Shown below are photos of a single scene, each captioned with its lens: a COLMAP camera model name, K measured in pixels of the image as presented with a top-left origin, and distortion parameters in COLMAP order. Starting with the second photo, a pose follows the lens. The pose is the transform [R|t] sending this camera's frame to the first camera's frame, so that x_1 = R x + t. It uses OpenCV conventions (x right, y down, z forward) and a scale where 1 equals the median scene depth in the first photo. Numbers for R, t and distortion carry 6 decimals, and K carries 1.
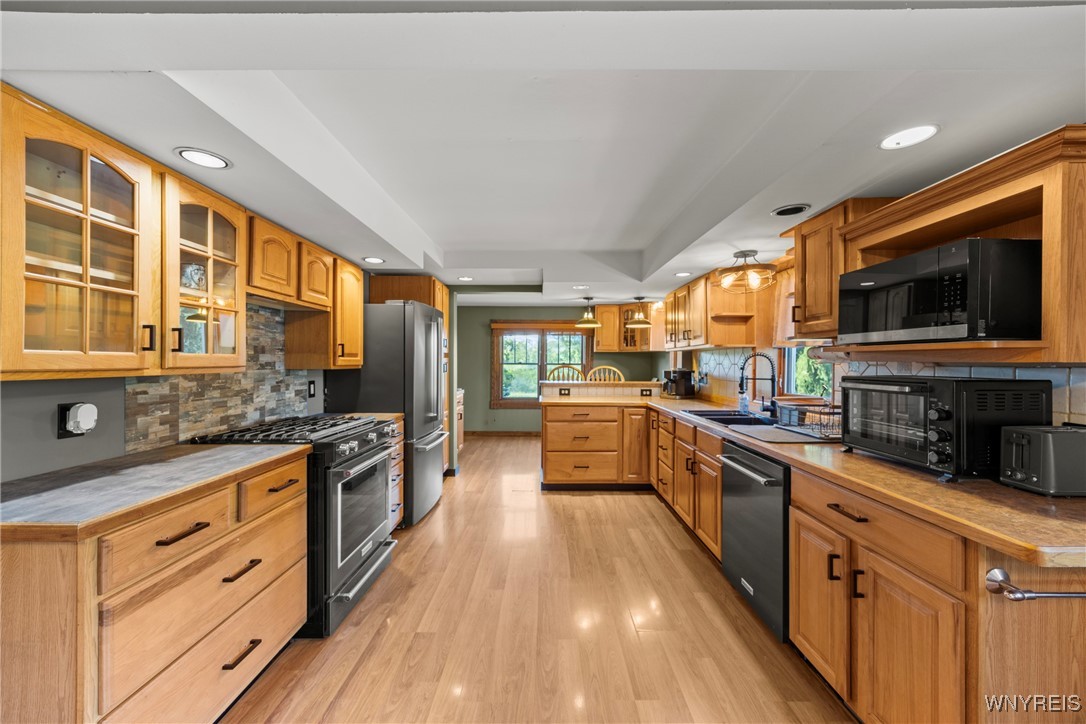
lens RADIAL K [[412.9, 0, 544.0], [0, 412.9, 363.7], [0, 0, 1]] dist [-0.001024, 0.000245]
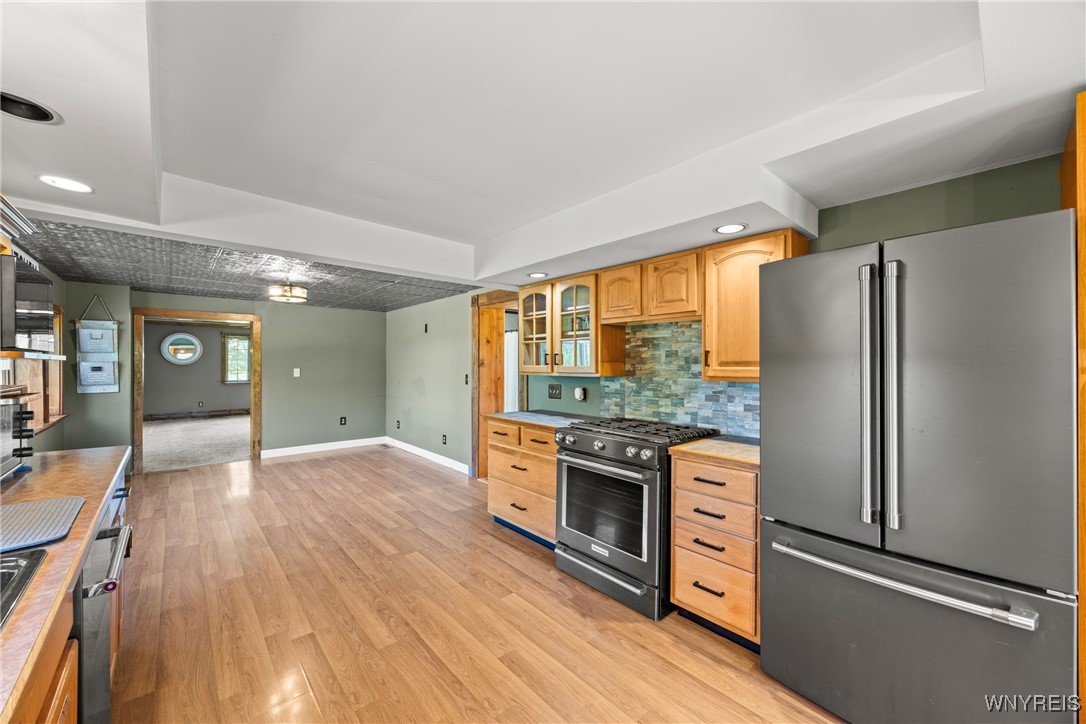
lens RADIAL K [[412.9, 0, 539.8], [0, 412.9, 365.6], [0, 0, 1]] dist [-0.001024, 0.000245]
pose [[-0.745303, -0.001859, -0.666723, 0.357236], [-0.006849, 0.999965, 0.004867, -0.022740], [0.666691, 0.008194, -0.745289, 1.561116]]
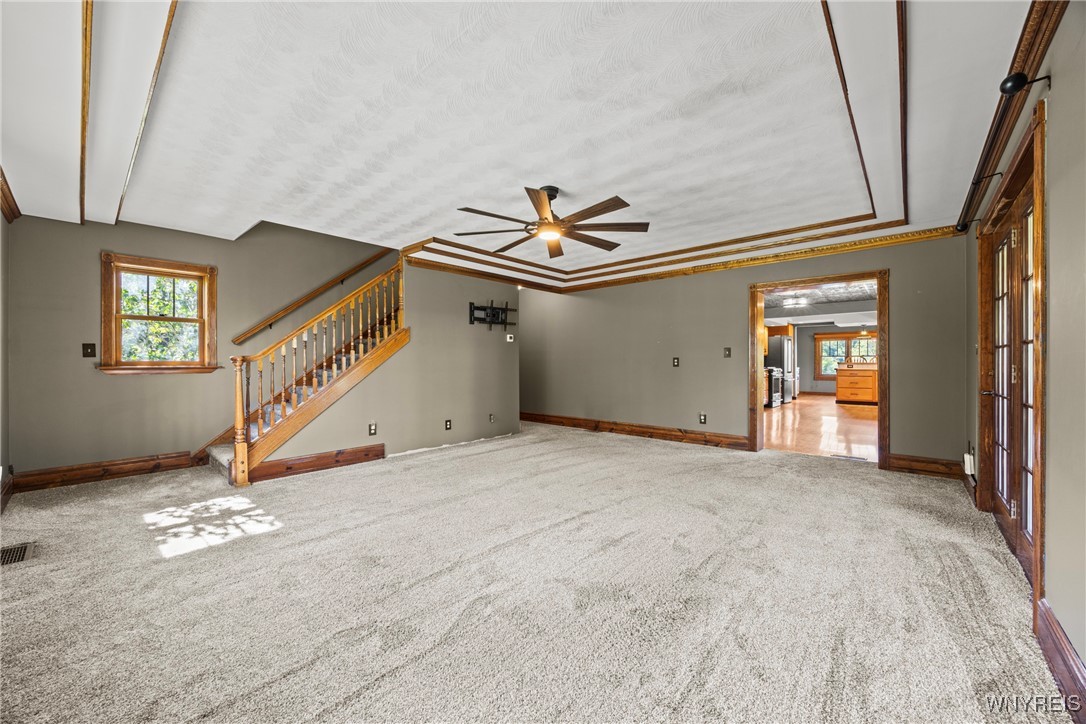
lens RADIAL K [[412.9, 0, 543.1], [0, 412.9, 363.6], [0, 0, 1]] dist [-0.001024, 0.000245]
pose [[0.748521, -0.002567, -0.663106, 0.570435], [-0.000174, 0.999992, -0.004068, 0.117425], [0.663111, 0.003160, 0.748515, -3.634828]]
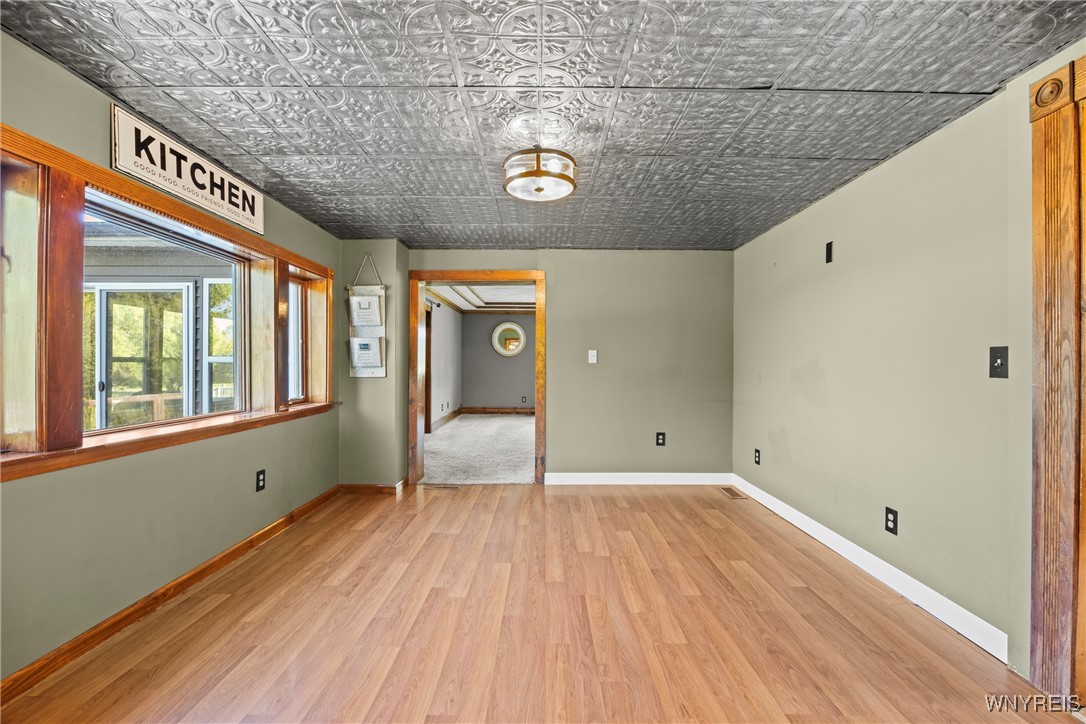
lens RADIAL K [[468.6, 0, 541.4], [0, 468.6, 363.1], [0, 0, 1]] dist [-0.003395, -0.000081]
pose [[-0.999968, -0.007102, -0.003611, -0.007603], [-0.007109, 0.999973, 0.002000, 0.063635], [0.003597, 0.002026, -0.999991, 0.532186]]
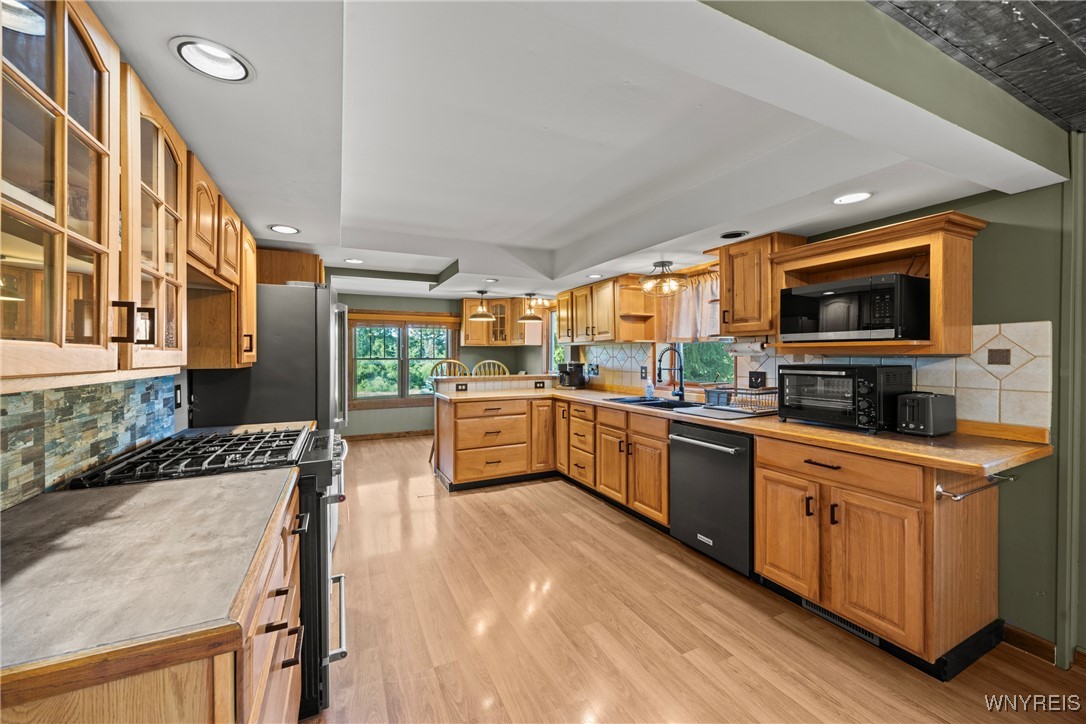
lens RADIAL K [[412.9, 0, 543.8], [0, 412.9, 358.1], [0, 0, 1]] dist [-0.001024, 0.000245]
pose [[0.900851, -0.009330, 0.434028, -0.373256], [0.008937, 0.999956, 0.002947, -0.002373], [-0.434037, 0.001224, 0.900894, 0.089485]]
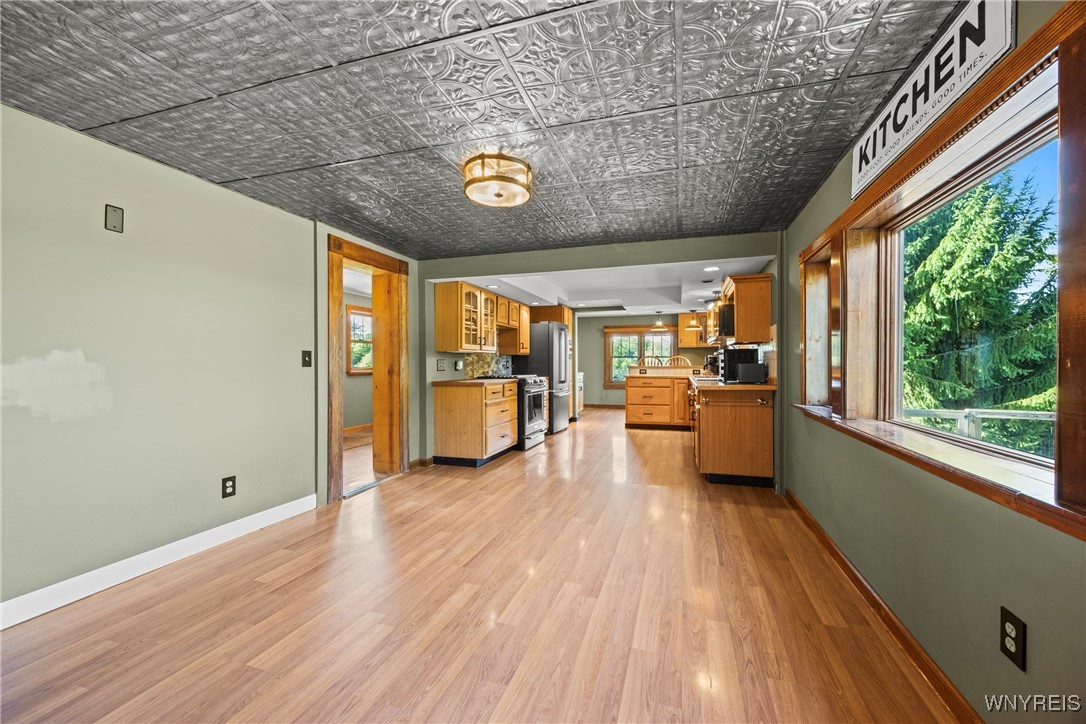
lens RADIAL K [[412.9, 0, 551.5], [0, 412.9, 364.5], [0, 0, 1]] dist [-0.001024, 0.000245]
pose [[0.954365, -0.003034, -0.298627, 0.362285], [0.002931, 0.999995, -0.000792, 0.078916], [0.298628, -0.000119, 0.954370, -1.204249]]
